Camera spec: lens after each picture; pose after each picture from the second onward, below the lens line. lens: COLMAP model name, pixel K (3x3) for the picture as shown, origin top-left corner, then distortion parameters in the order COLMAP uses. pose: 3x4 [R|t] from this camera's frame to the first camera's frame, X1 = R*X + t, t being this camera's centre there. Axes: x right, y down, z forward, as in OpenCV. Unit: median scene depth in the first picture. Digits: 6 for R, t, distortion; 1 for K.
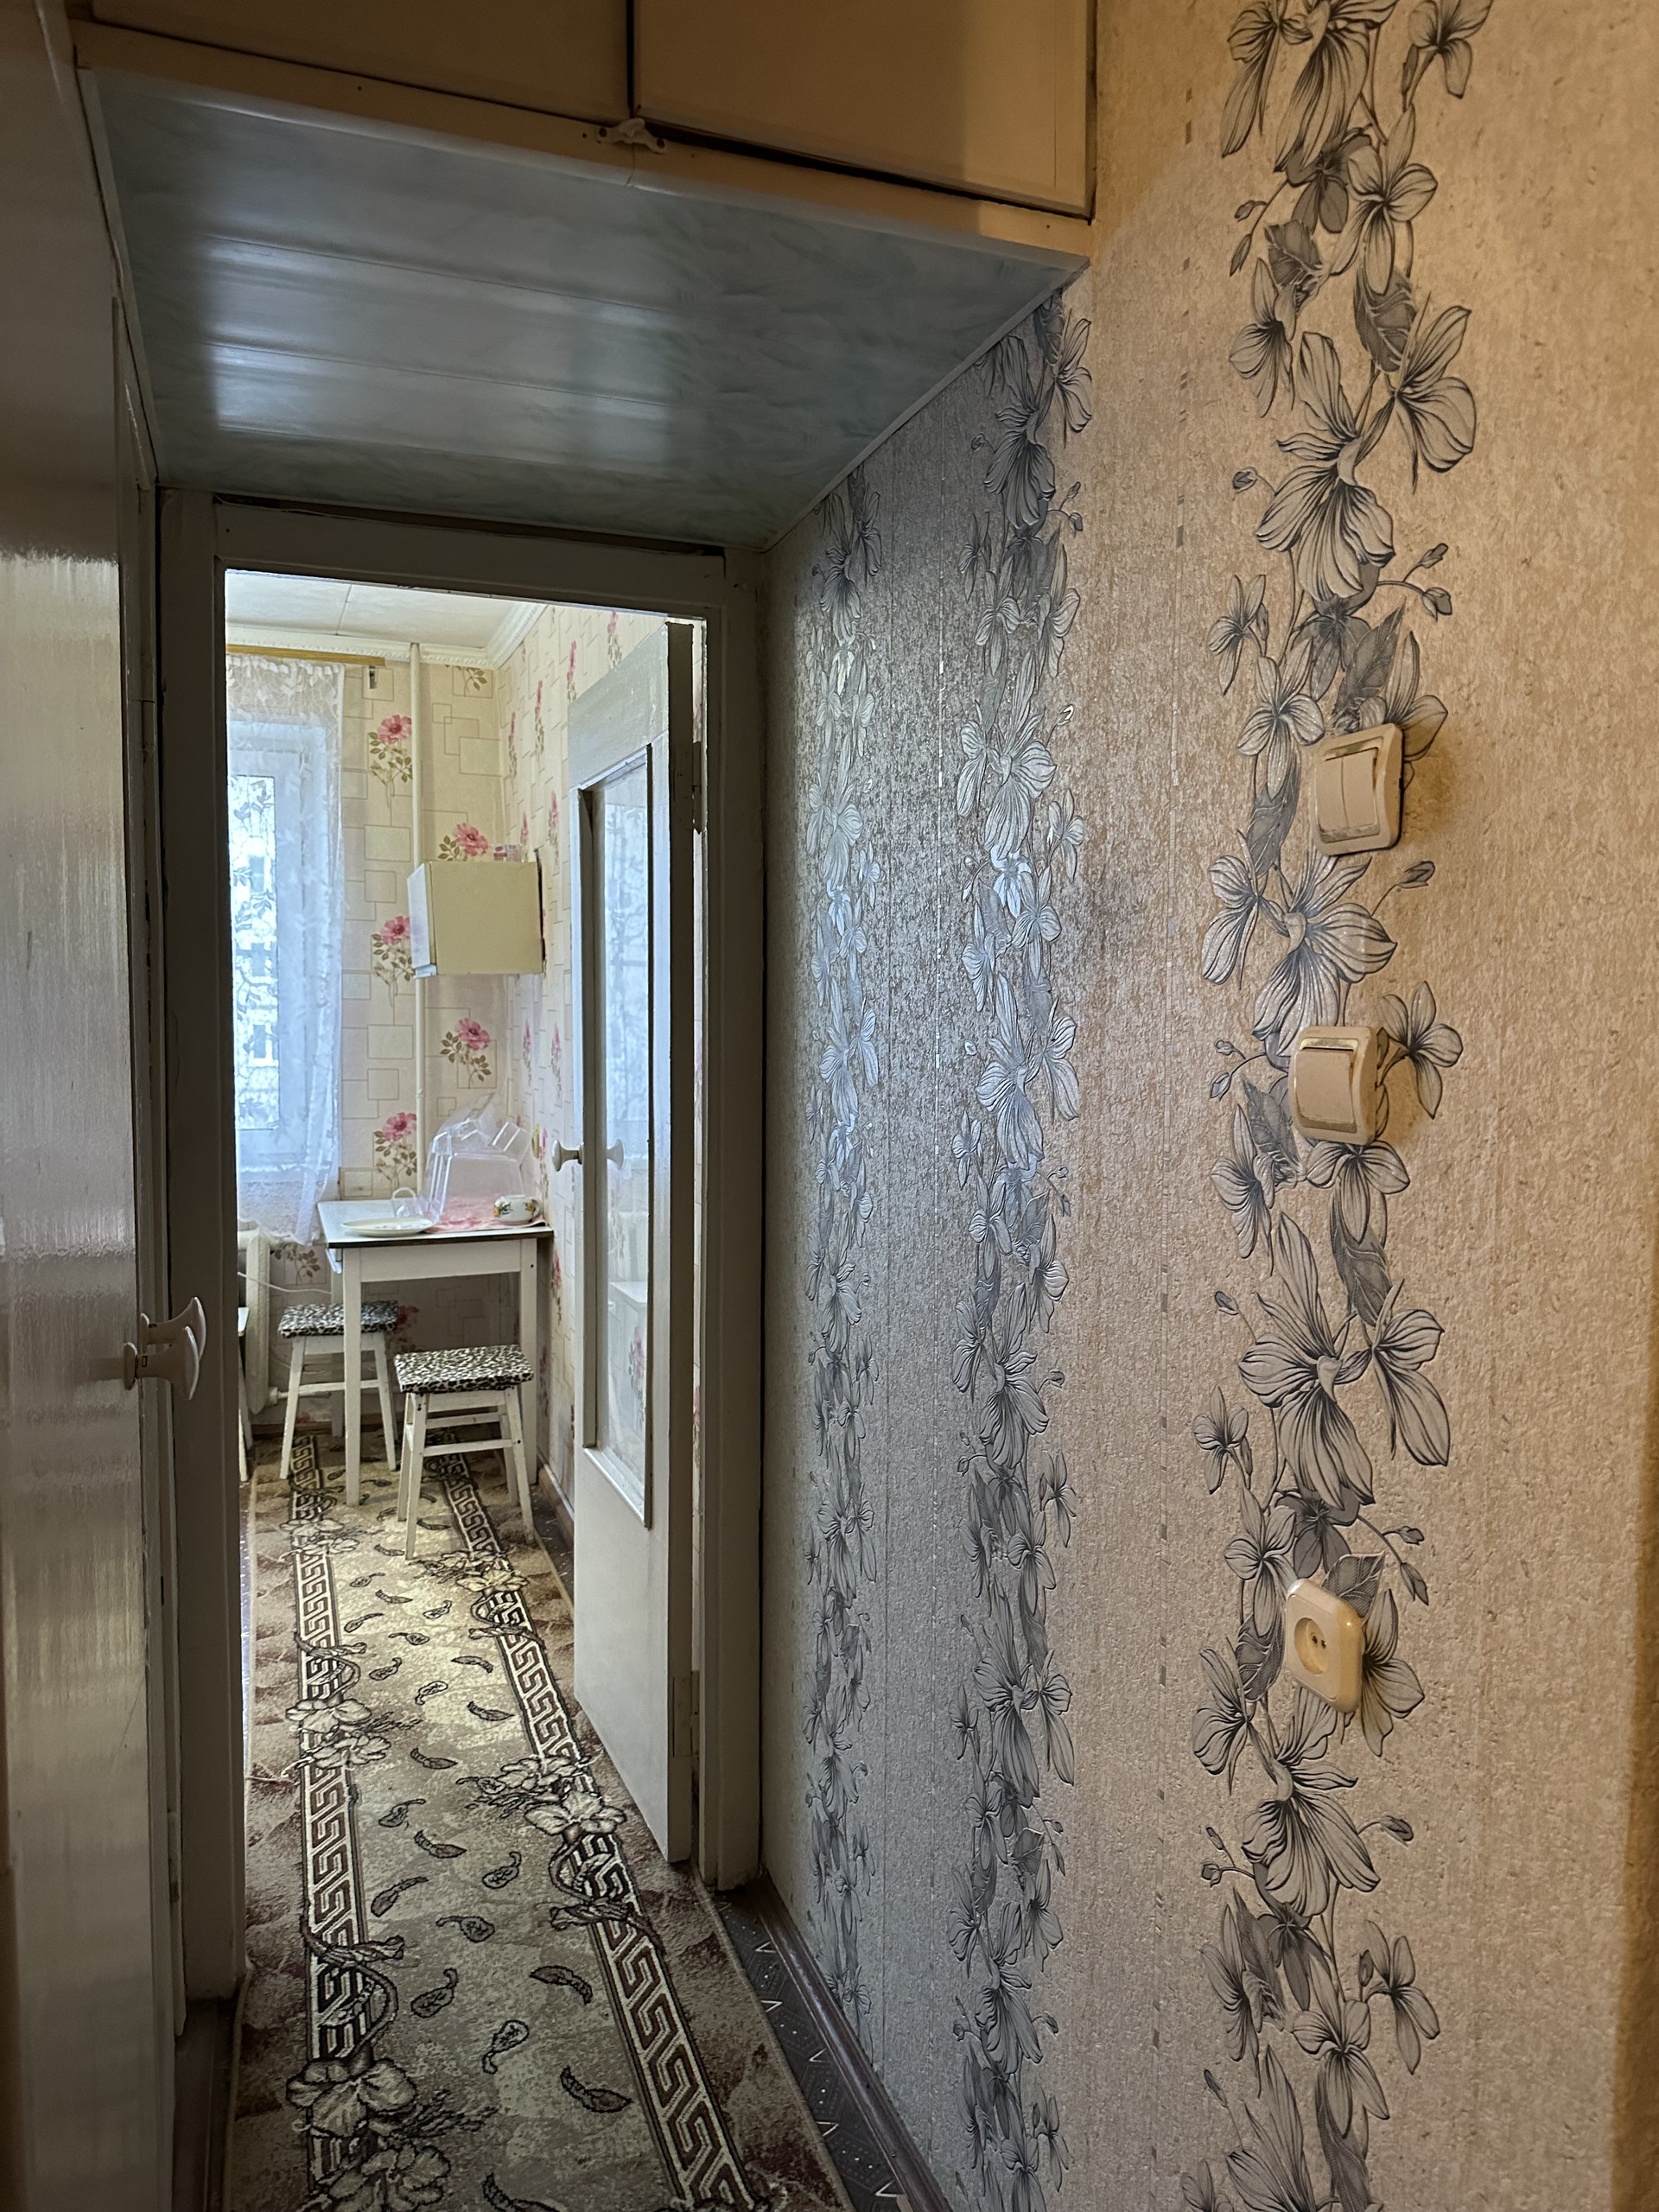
lens RADIAL K [[1622.6, 0, 843.7], [0, 1622.6, 1111.7], [0, 0, 1]] dist [0.018561, -0.009765]
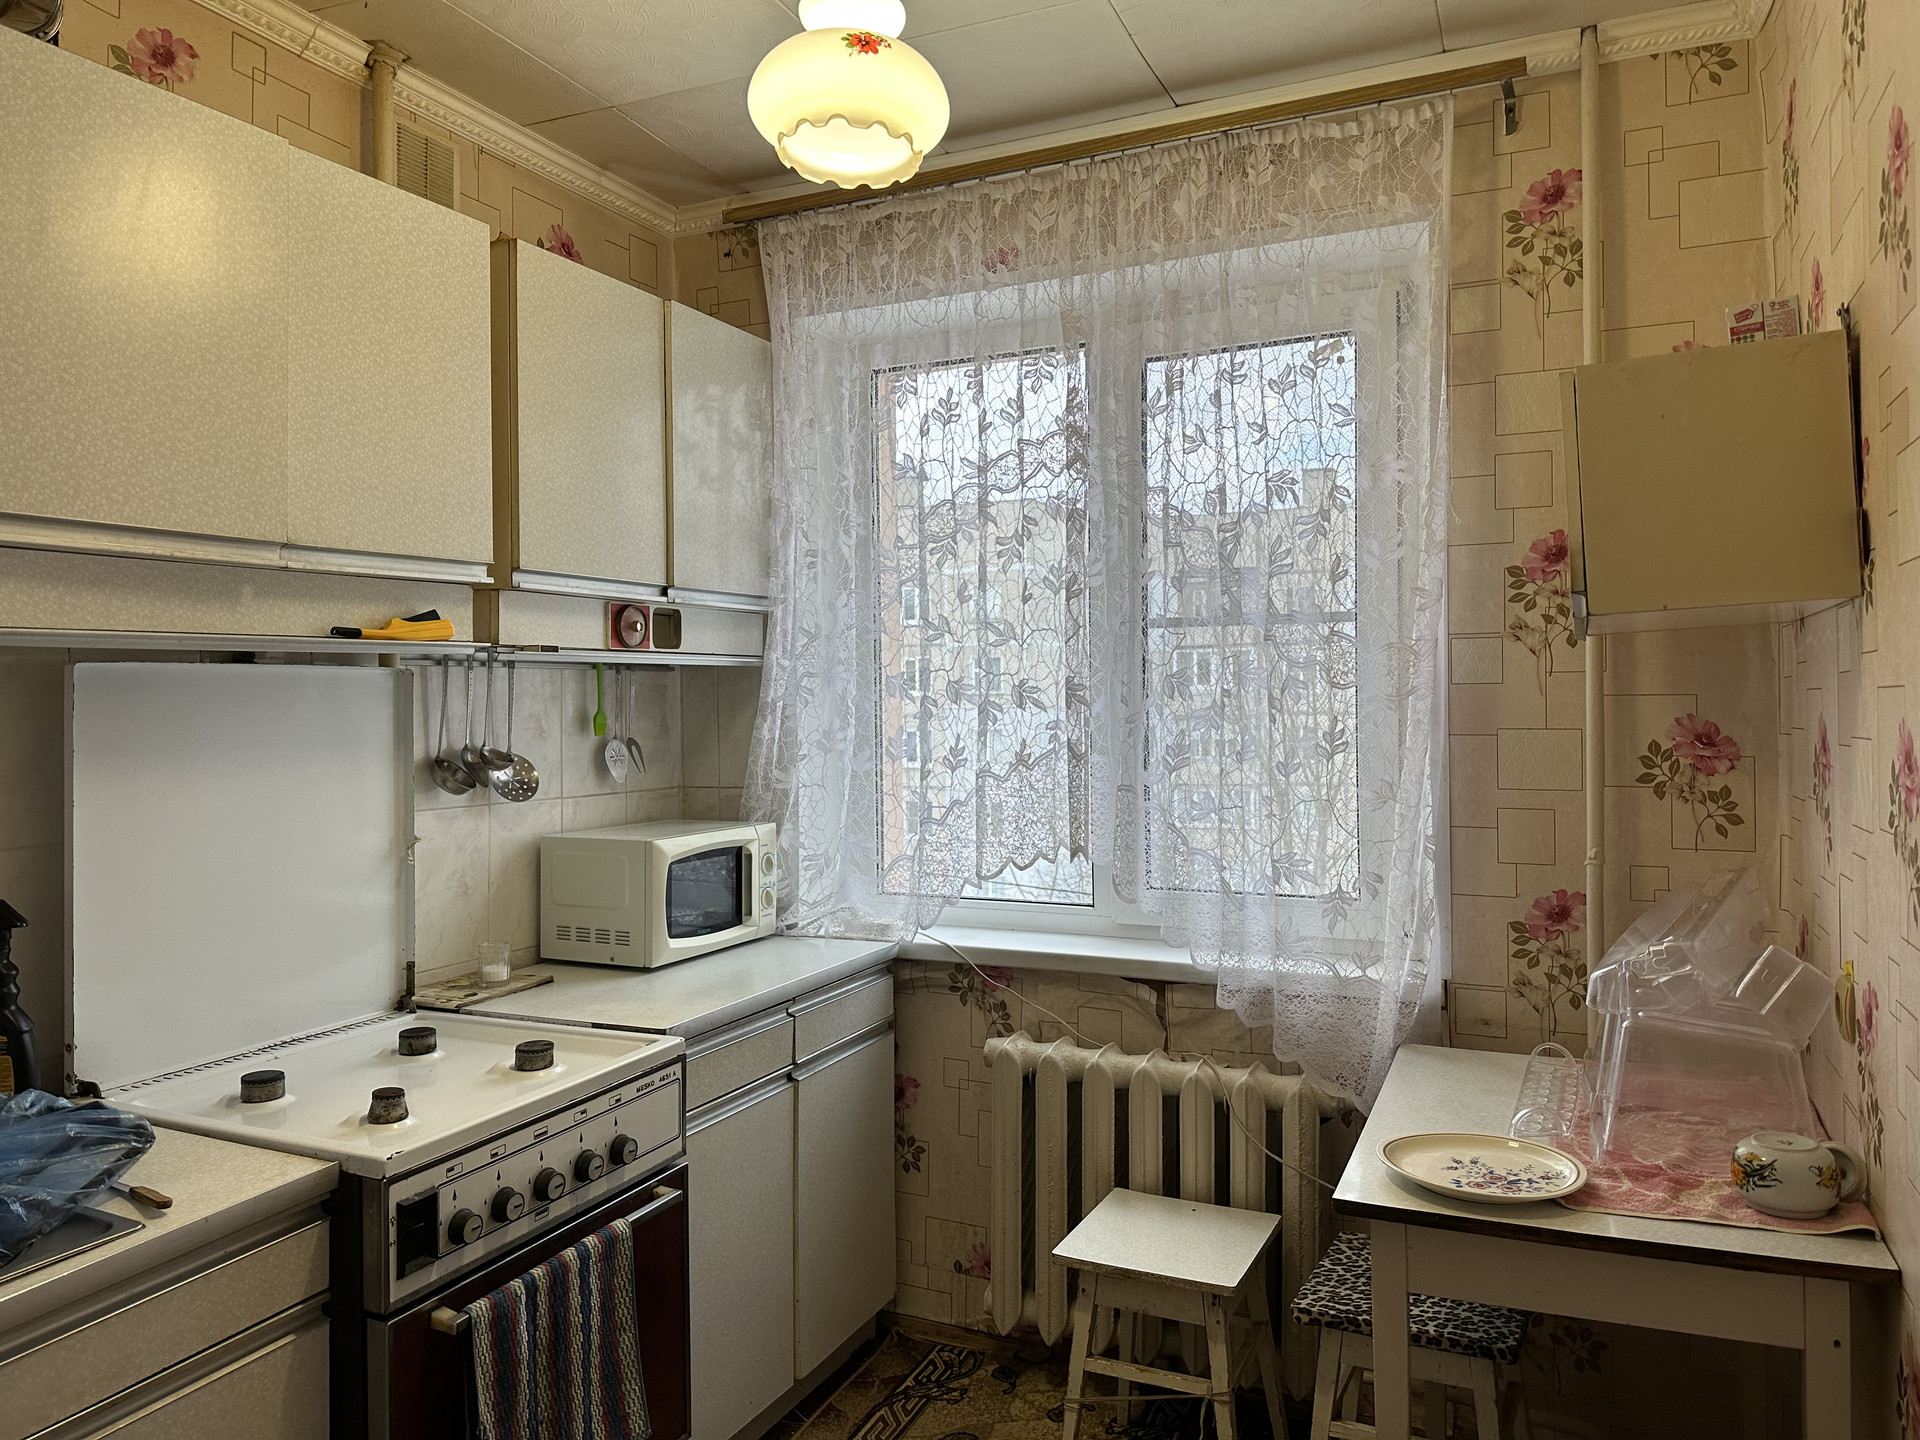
lens RADIAL K [[1408.4, 0, 977.9], [0, 1408.4, 728.1], [0, 0, 1]] dist [0.018561, -0.009765]
pose [[0.736537, -0.013600, -0.676261, -0.096648], [-0.020244, 0.998907, -0.042136, -0.029608], [0.676095, 0.044725, 0.735456, 0.522989]]
